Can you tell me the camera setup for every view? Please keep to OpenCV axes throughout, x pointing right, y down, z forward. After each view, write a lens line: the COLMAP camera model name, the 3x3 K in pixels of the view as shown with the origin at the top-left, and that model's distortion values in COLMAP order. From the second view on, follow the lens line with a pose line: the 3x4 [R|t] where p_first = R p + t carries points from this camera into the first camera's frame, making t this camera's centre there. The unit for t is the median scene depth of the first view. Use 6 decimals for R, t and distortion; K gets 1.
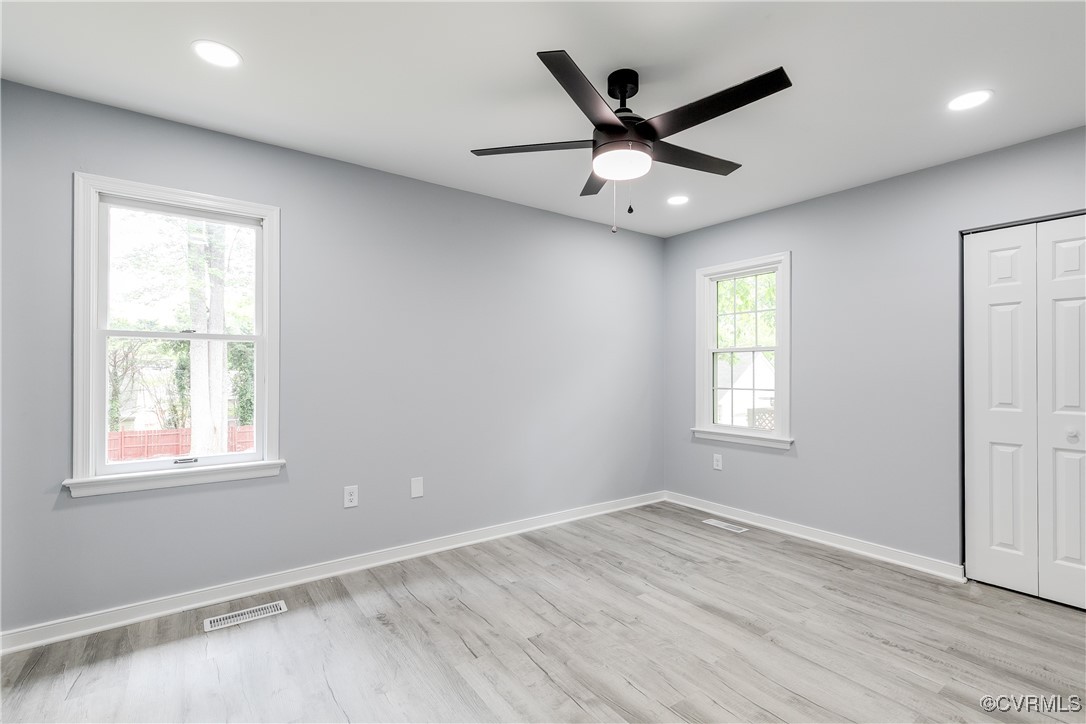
lens RADIAL K [[501.8, 0, 544.3], [0, 501.8, 364.0], [0, 0, 1]] dist [0.010506, -0.001595]
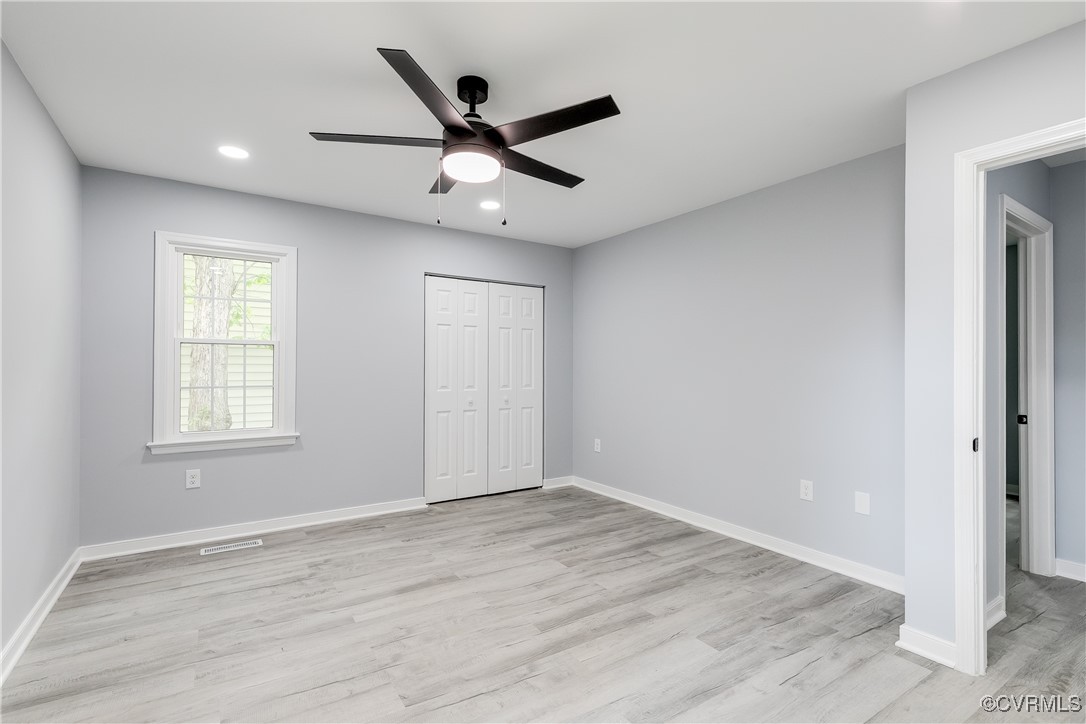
lens RADIAL K [[501.8, 0, 536.8], [0, 501.8, 365.9], [0, 0, 1]] dist [0.010506, -0.001595]
pose [[0.043877, 0.000878, 0.999037, -0.646489], [-0.017269, 0.999851, -0.000120, 0.006190], [-0.998888, -0.017247, 0.043885, 0.611579]]
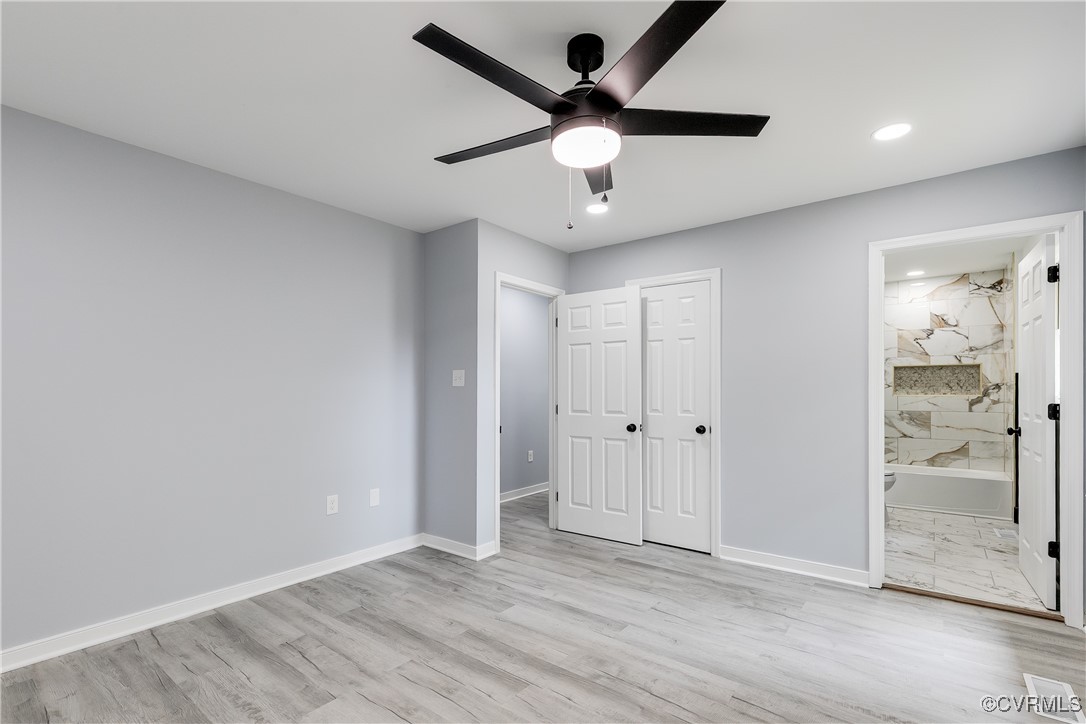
lens RADIAL K [[501.8, 0, 557.5], [0, 501.8, 390.2], [0, 0, 1]] dist [0.010506, -0.001595]
pose [[-0.953518, -0.001111, -0.301335, 0.336560], [0.003196, 0.999900, -0.013800, 0.022123], [0.301320, -0.014122, -0.953418, 1.332630]]
